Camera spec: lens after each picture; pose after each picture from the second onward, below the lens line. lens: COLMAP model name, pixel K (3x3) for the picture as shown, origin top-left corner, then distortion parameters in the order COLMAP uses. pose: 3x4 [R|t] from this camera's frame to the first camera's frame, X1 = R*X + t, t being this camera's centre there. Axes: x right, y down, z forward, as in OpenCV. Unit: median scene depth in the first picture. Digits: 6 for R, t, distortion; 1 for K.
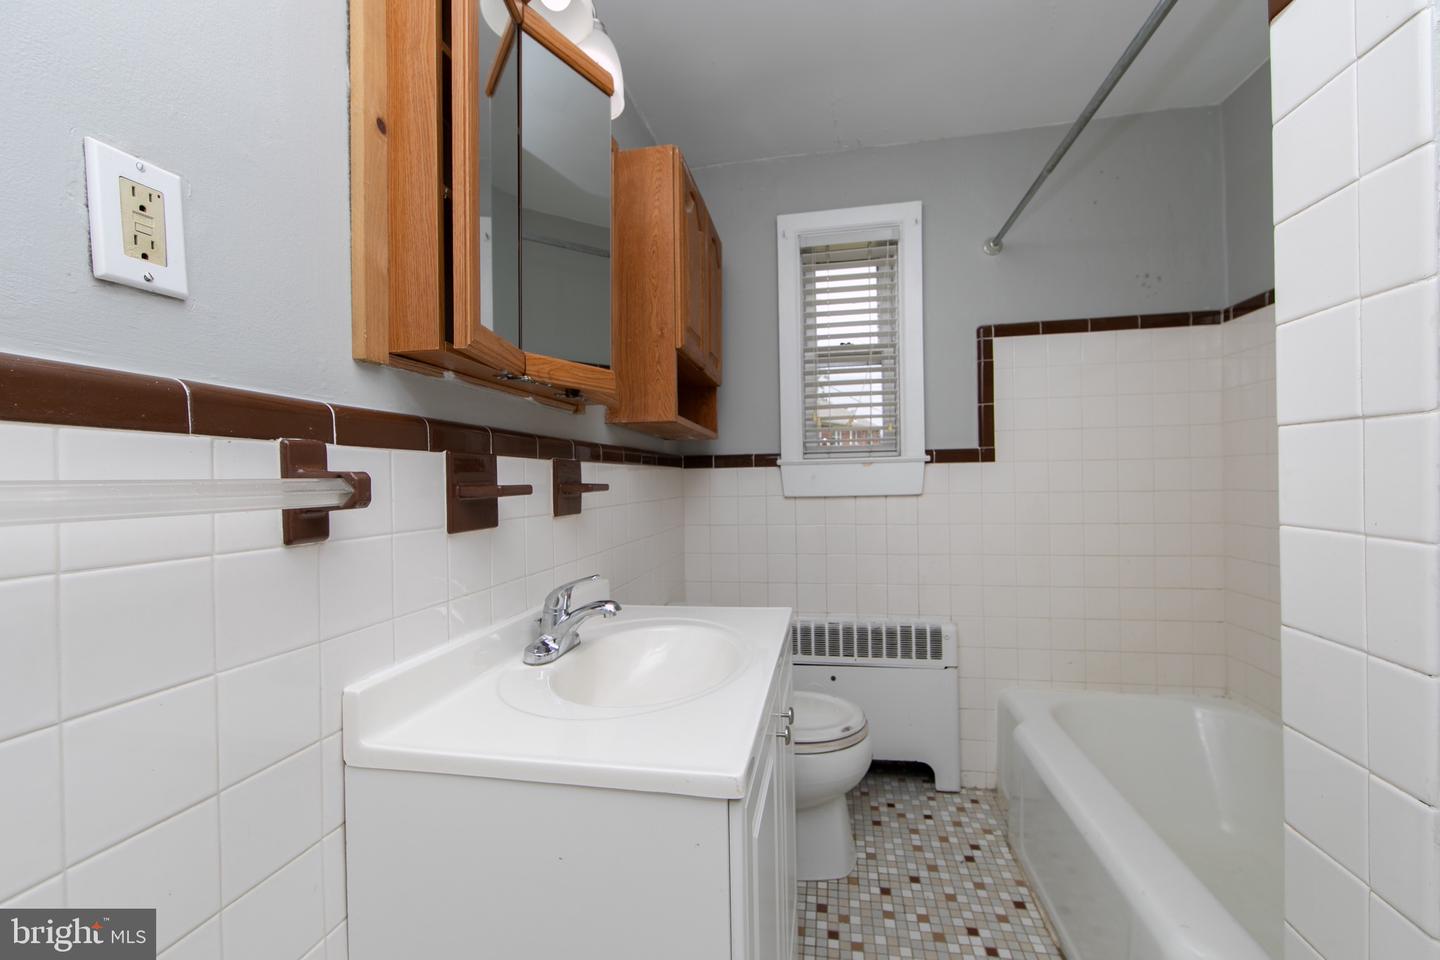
lens RADIAL K [[574.4, 0, 720.0], [0, 574.4, 480.0], [0, 0, 1]] dist [-0.001619, -0.000038]
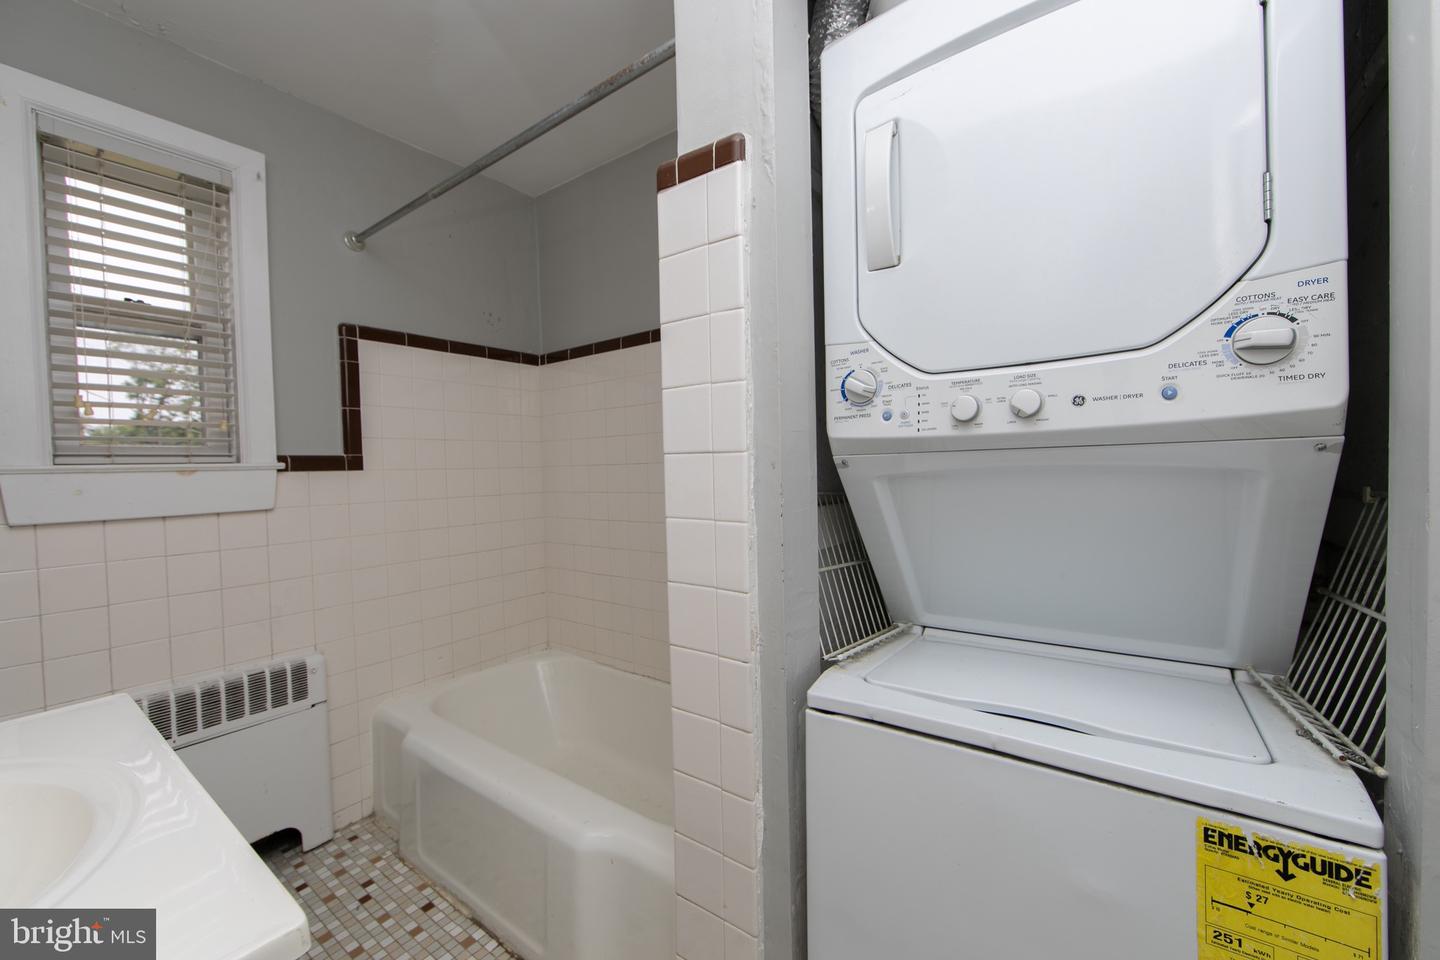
lens RADIAL K [[563.8, 0, 721.9], [0, 563.8, 481.3], [0, 0, 1]] dist [0.000286, -0.000070]
pose [[0.434786, -0.014662, 0.900414, -0.102599], [0.019167, 0.999792, 0.007025, -0.008650], [-0.900330, 0.014204, 0.434977, 0.060821]]
